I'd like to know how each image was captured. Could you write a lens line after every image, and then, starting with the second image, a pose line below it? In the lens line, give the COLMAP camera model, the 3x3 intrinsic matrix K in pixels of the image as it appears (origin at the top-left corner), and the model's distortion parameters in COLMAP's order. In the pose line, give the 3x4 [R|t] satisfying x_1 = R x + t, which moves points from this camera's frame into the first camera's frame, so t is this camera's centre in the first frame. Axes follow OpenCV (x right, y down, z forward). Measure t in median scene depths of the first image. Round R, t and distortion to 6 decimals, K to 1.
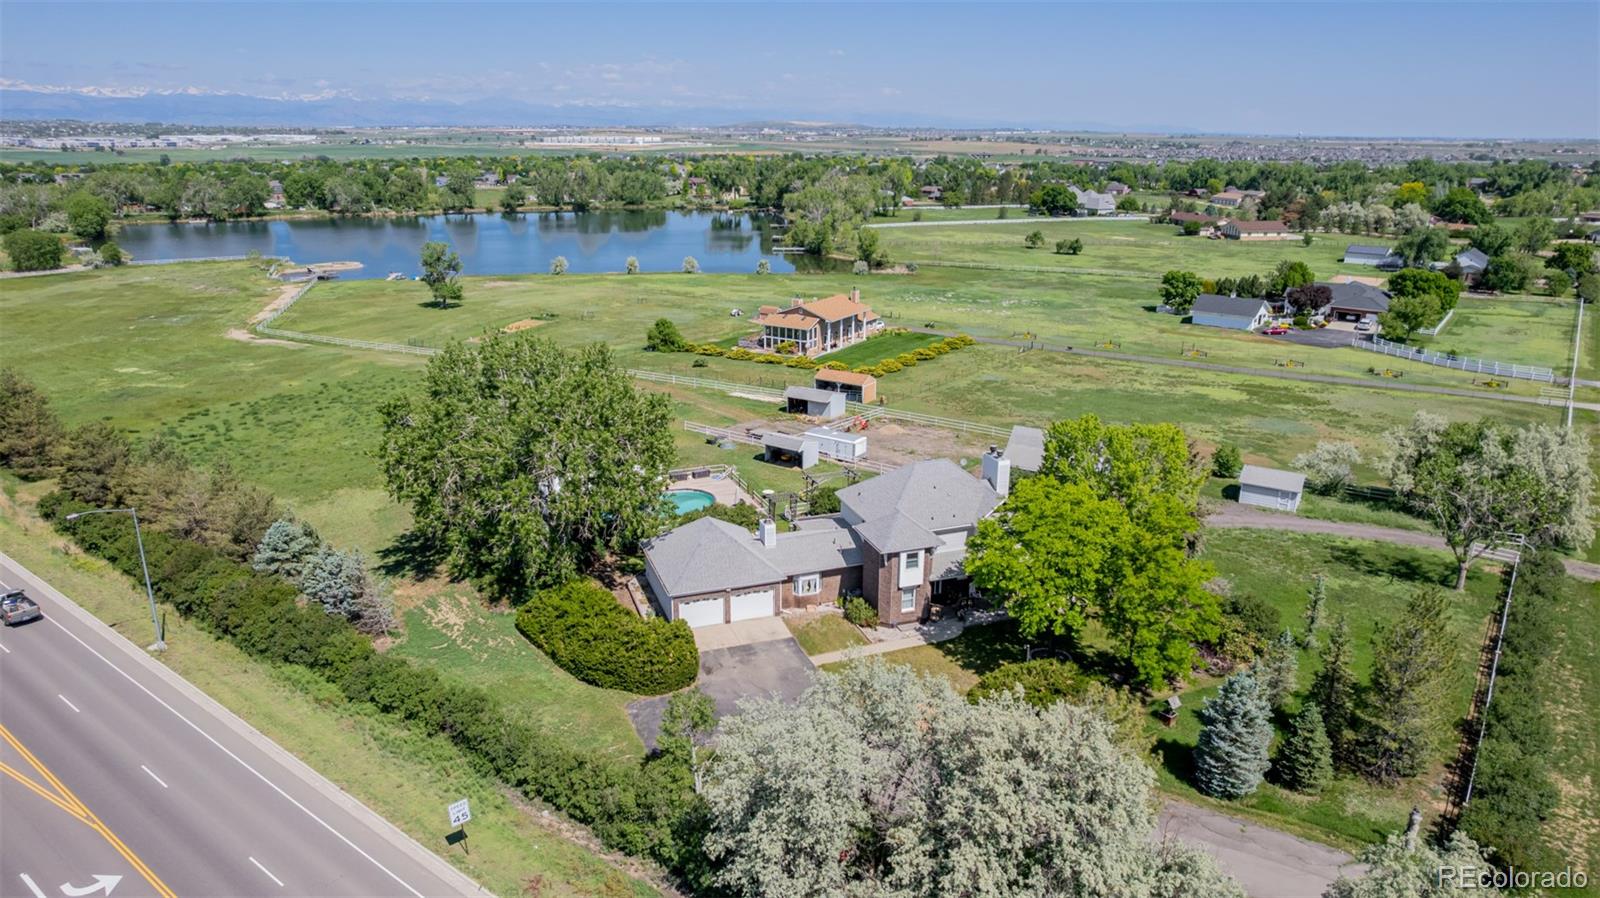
lens RADIAL K [[1023.9, 0, 793.4], [0, 1023.9, 450.4], [0, 0, 1]] dist [-0.082061, 0.079820]
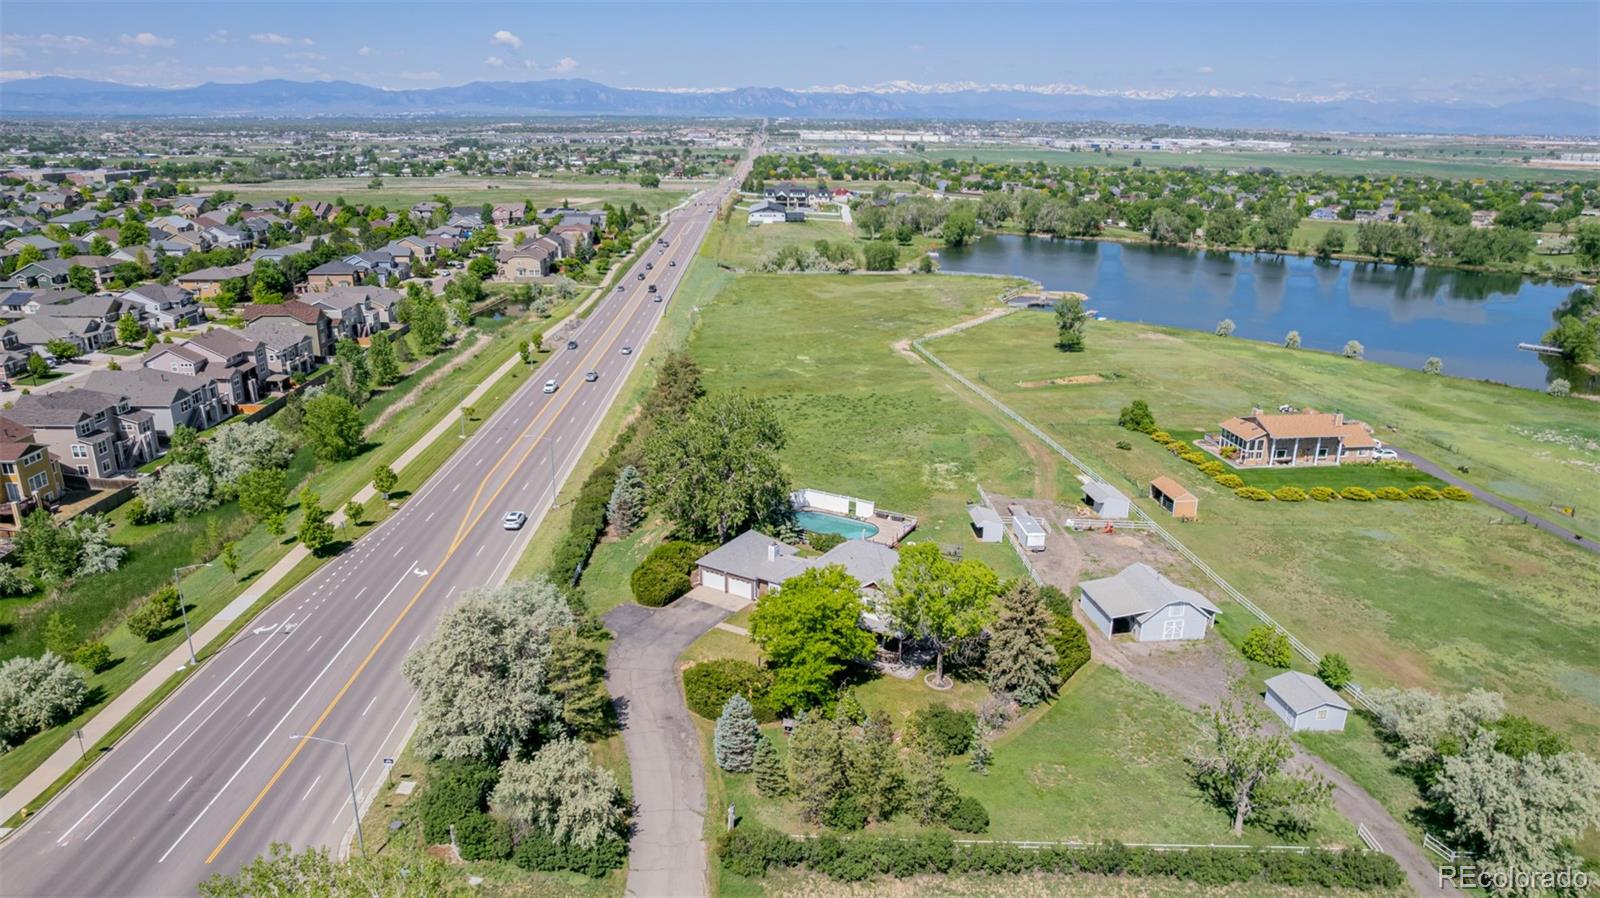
lens RADIAL K [[1023.9, 0, 793.4], [0, 1023.9, 450.4], [0, 0, 1]] dist [-0.082061, 0.079820]
pose [[0.628452, 0.245479, -0.738097, 0.163164], [-0.246139, 0.962896, 0.110668, -0.036622], [0.737877, 0.112125, 0.665556, -0.006422]]
